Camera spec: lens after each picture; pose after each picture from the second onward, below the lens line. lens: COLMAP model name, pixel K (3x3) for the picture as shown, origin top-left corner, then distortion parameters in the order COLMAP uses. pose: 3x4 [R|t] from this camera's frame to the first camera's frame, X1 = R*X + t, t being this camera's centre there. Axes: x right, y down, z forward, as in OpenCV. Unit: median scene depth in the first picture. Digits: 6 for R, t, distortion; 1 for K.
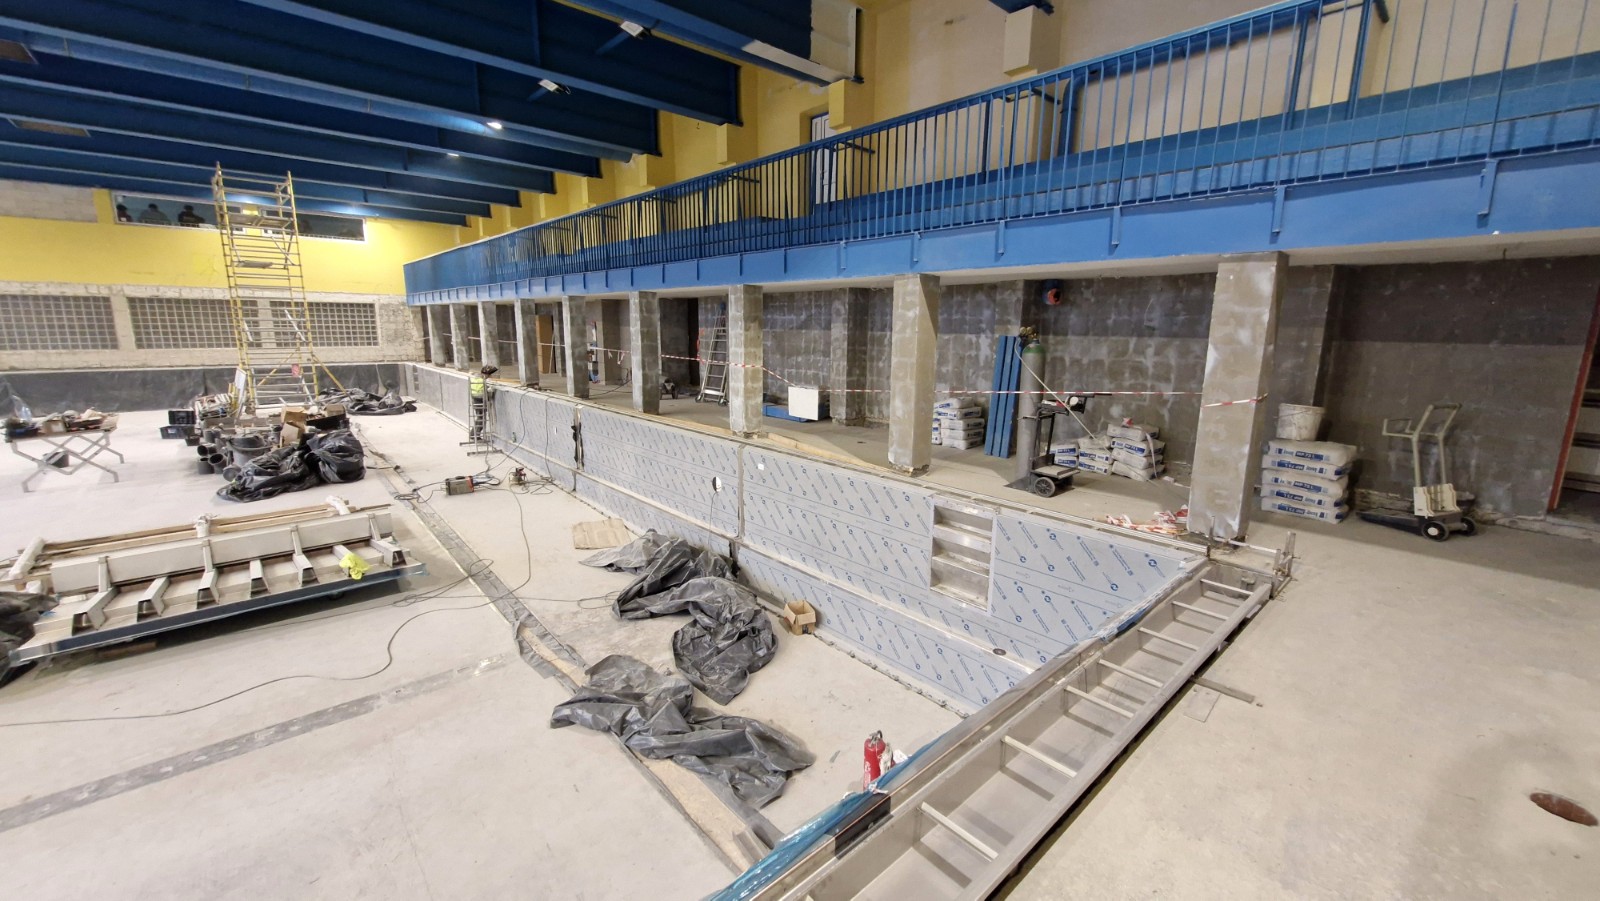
lens RADIAL K [[616.4, 0, 800.0], [0, 616.4, 450.5], [0, 0, 1]] dist [0.000637, -0.000129]
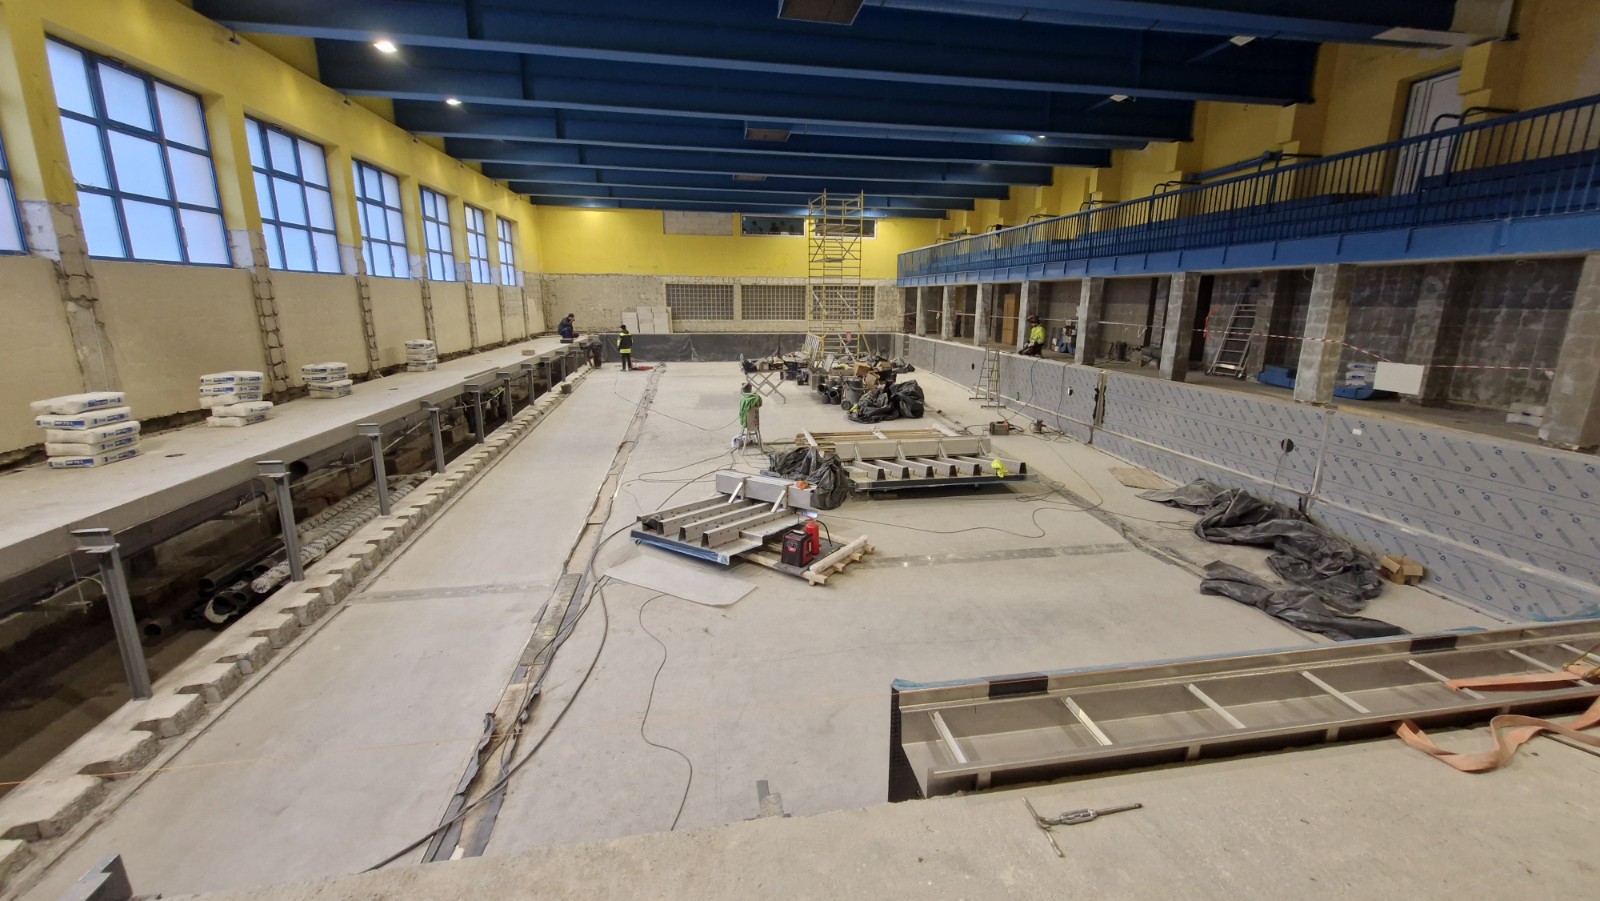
lens RADIAL K [[616.4, 0, 800.0], [0, 616.4, 450.5], [0, 0, 1]] dist [0.000637, -0.000129]
pose [[0.851767, 0.119033, -0.510219, -0.256055], [-0.101282, 0.992889, 0.062557, 0.067723], [0.514037, -0.001608, 0.857766, -0.337100]]
